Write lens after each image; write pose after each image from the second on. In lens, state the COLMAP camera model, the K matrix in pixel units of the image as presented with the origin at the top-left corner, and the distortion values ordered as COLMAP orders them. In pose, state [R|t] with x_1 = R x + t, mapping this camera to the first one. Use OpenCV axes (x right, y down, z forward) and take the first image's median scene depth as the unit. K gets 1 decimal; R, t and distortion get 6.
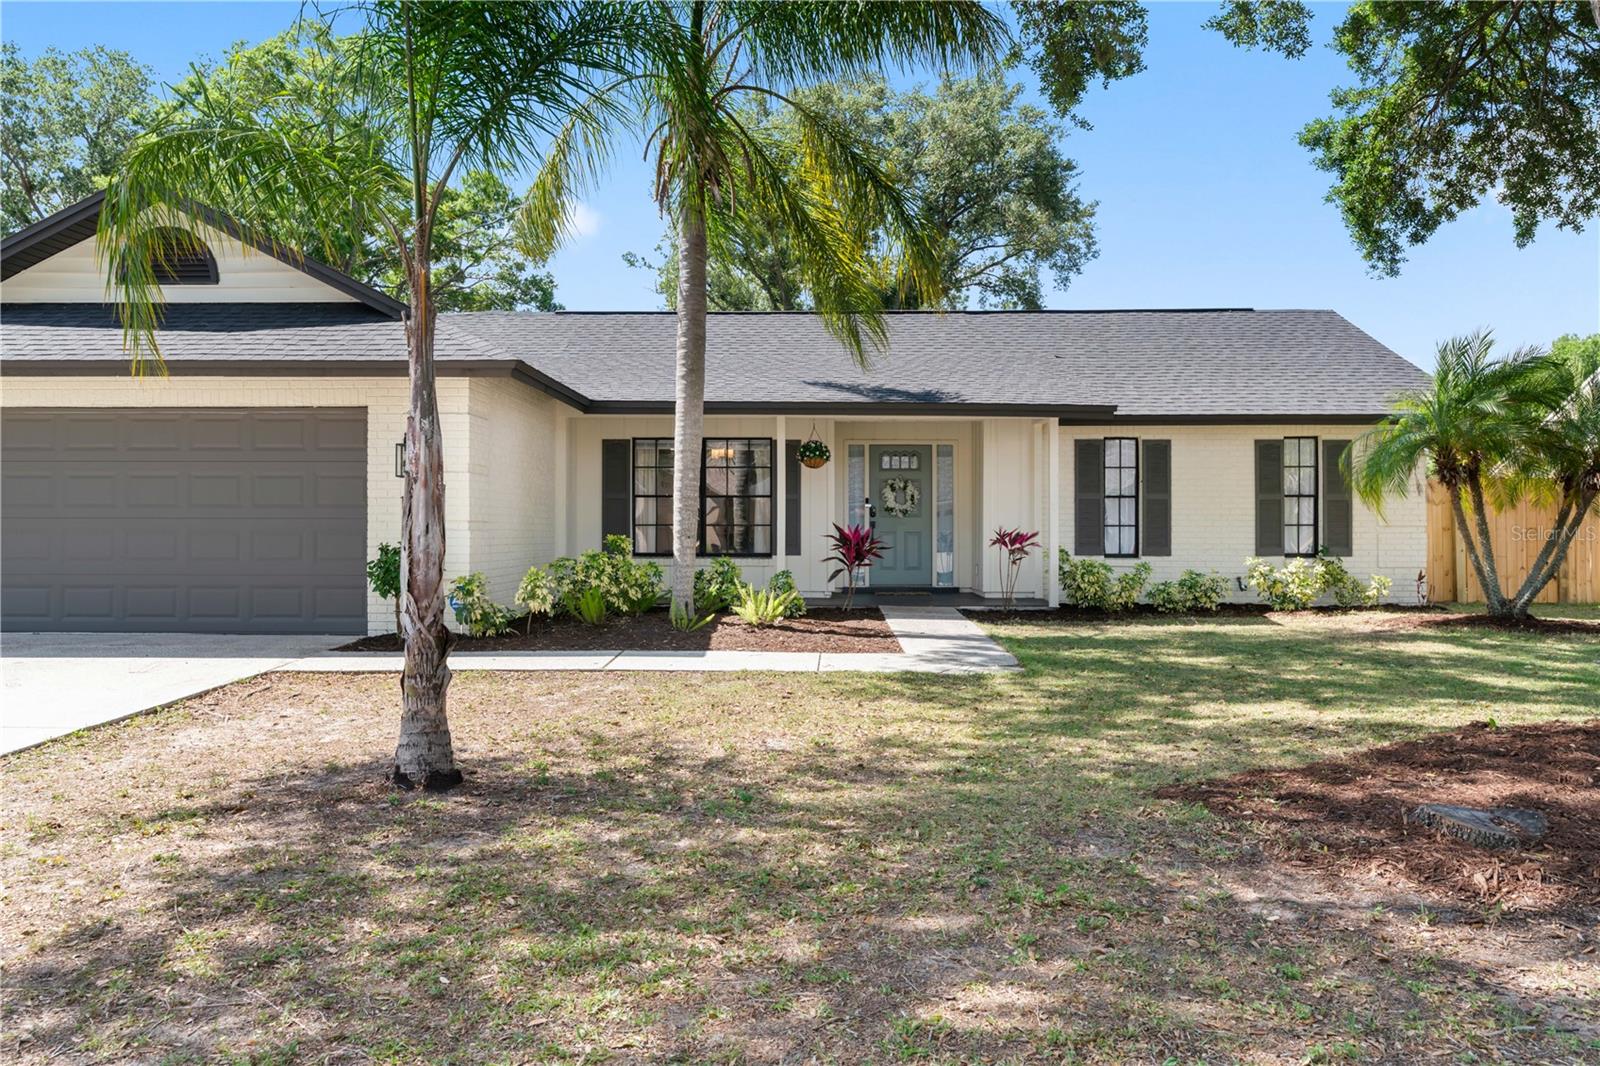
lens RADIAL K [[1089.5, 0, 797.9], [0, 1089.5, 529.8], [0, 0, 1]] dist [0.006192, -0.003051]
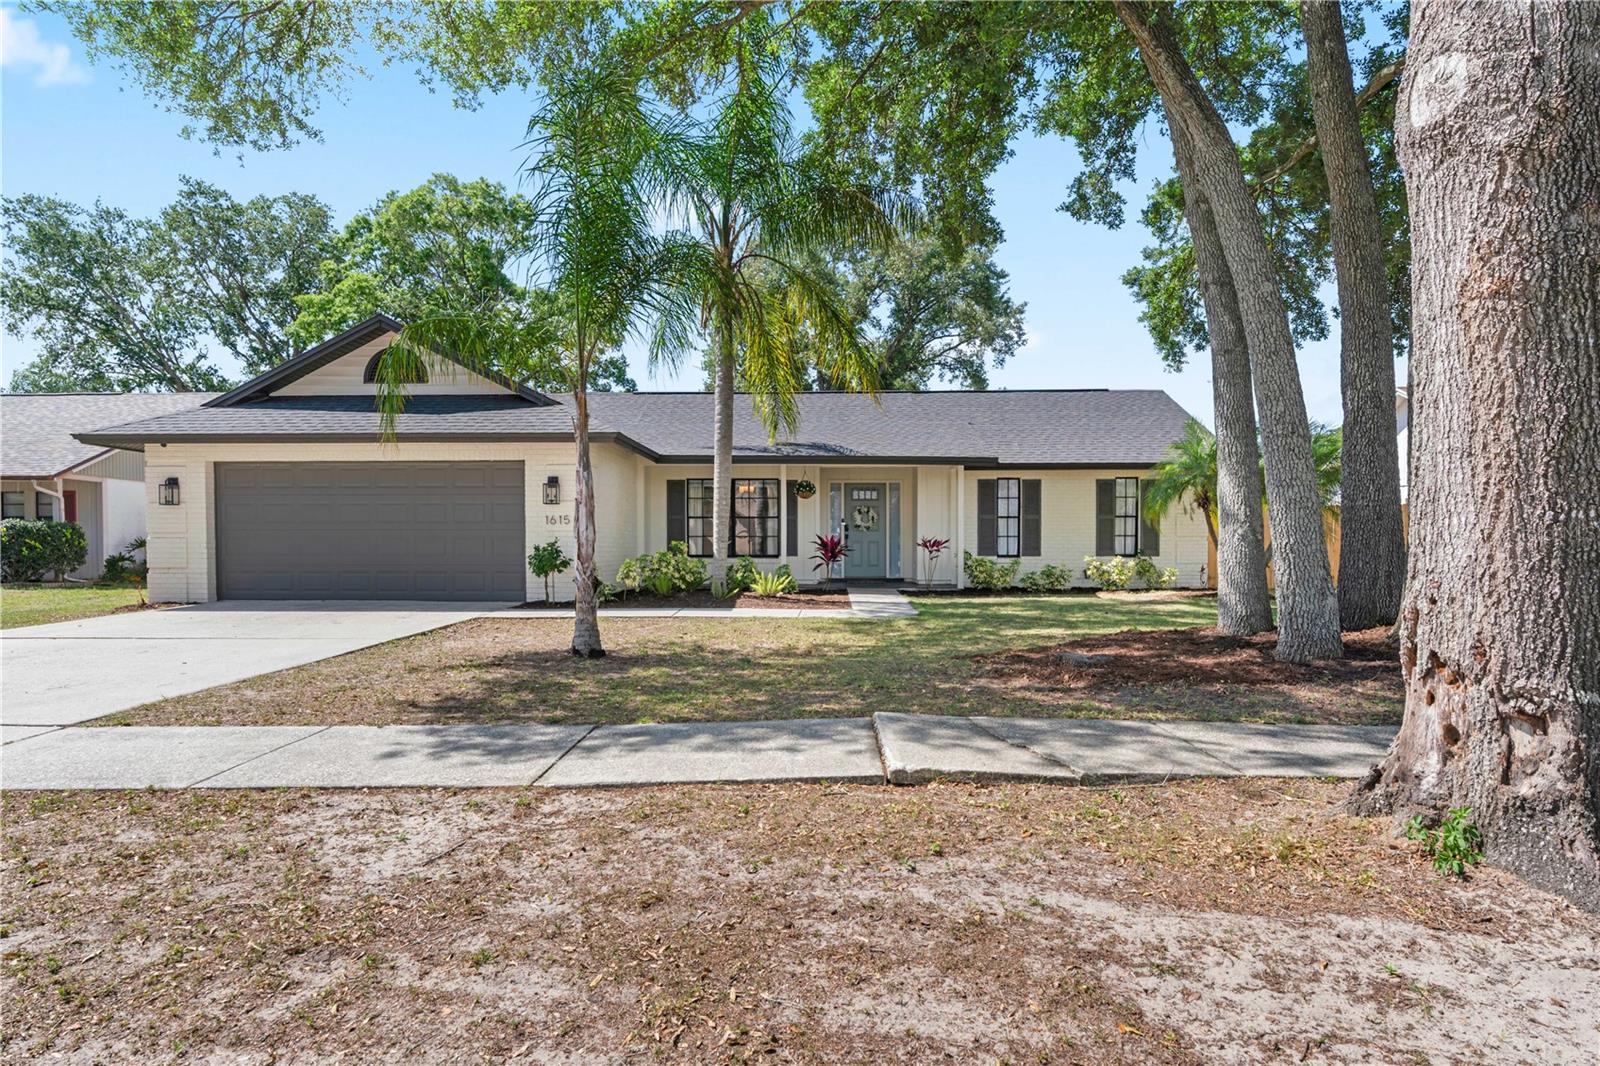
lens RADIAL K [[822.4, 0, 805.1], [0, 822.4, 589.9], [0, 0, 1]] dist [0.001380, 0.000053]
pose [[0.999980, -0.000909, -0.006186, 0.020633], [0.001231, 0.998640, 0.052130, 0.010718], [0.006130, -0.052137, 0.998621, -0.153686]]
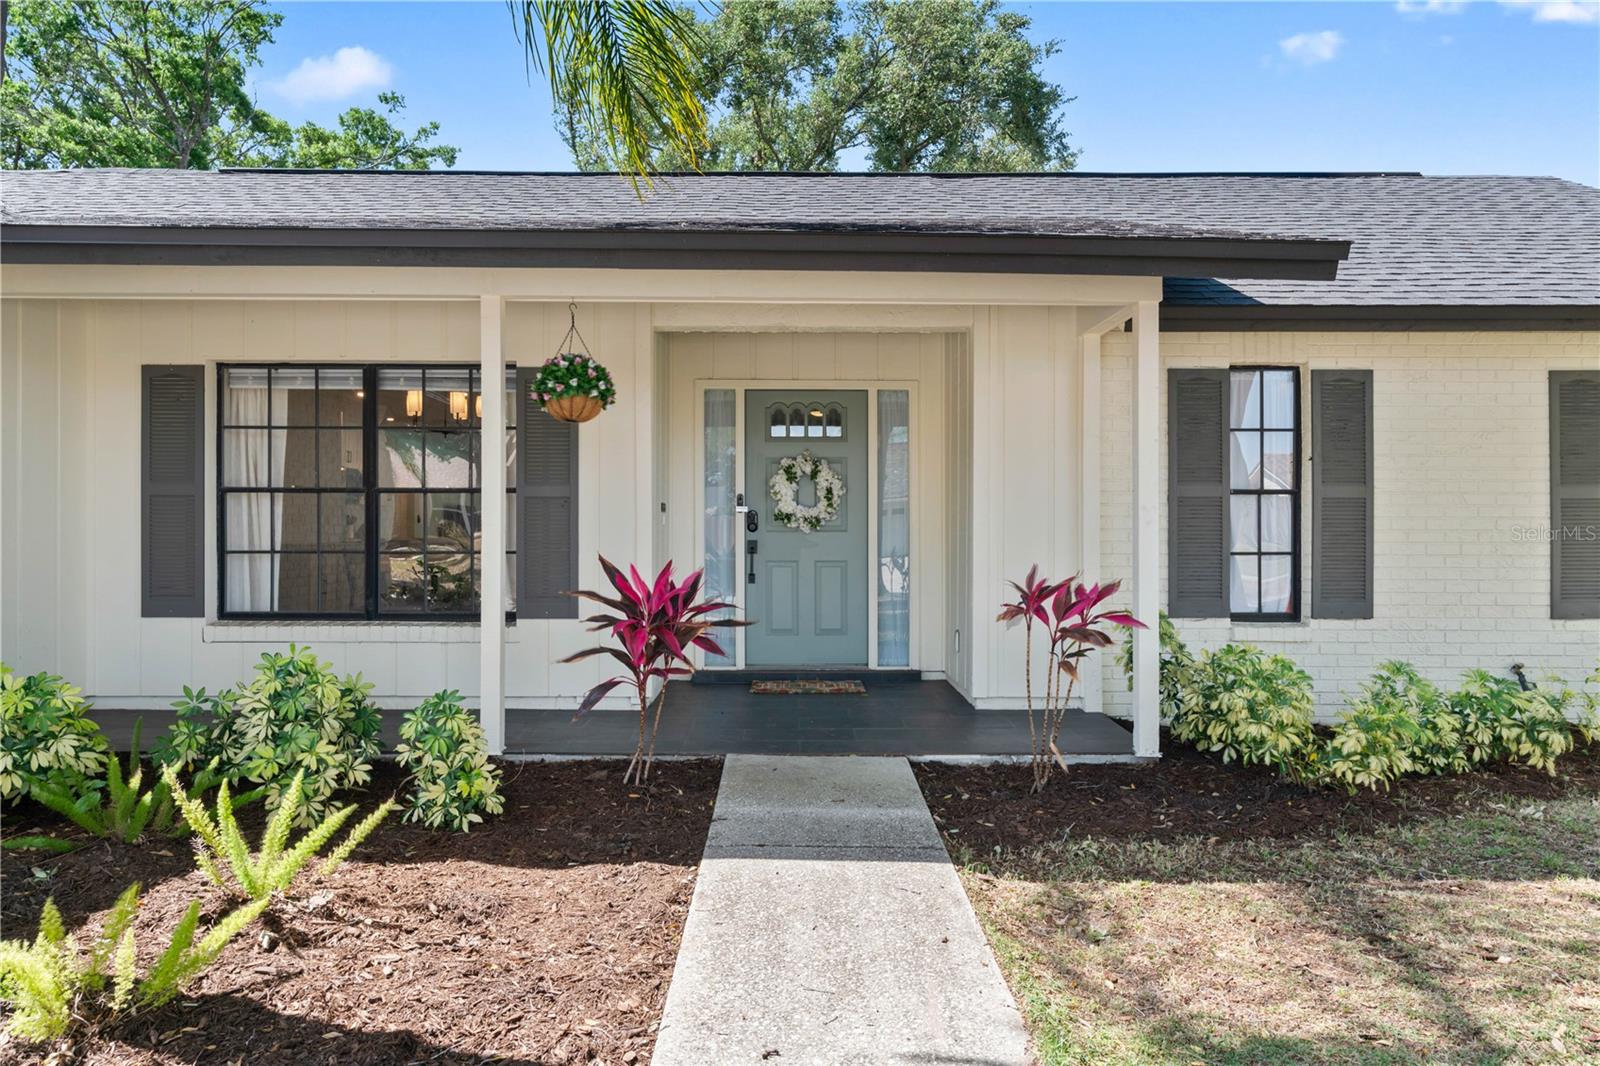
lens RADIAL K [[1072.4, 0, 805.2], [0, 1072.4, 531.8], [0, 0, 1]] dist [-0.006928, -0.001742]
pose [[0.999272, -0.000369, 0.038149, 0.083123], [0.000229, 0.999993, 0.003674, -0.015254], [-0.038150, -0.003663, 0.999265, 0.557984]]
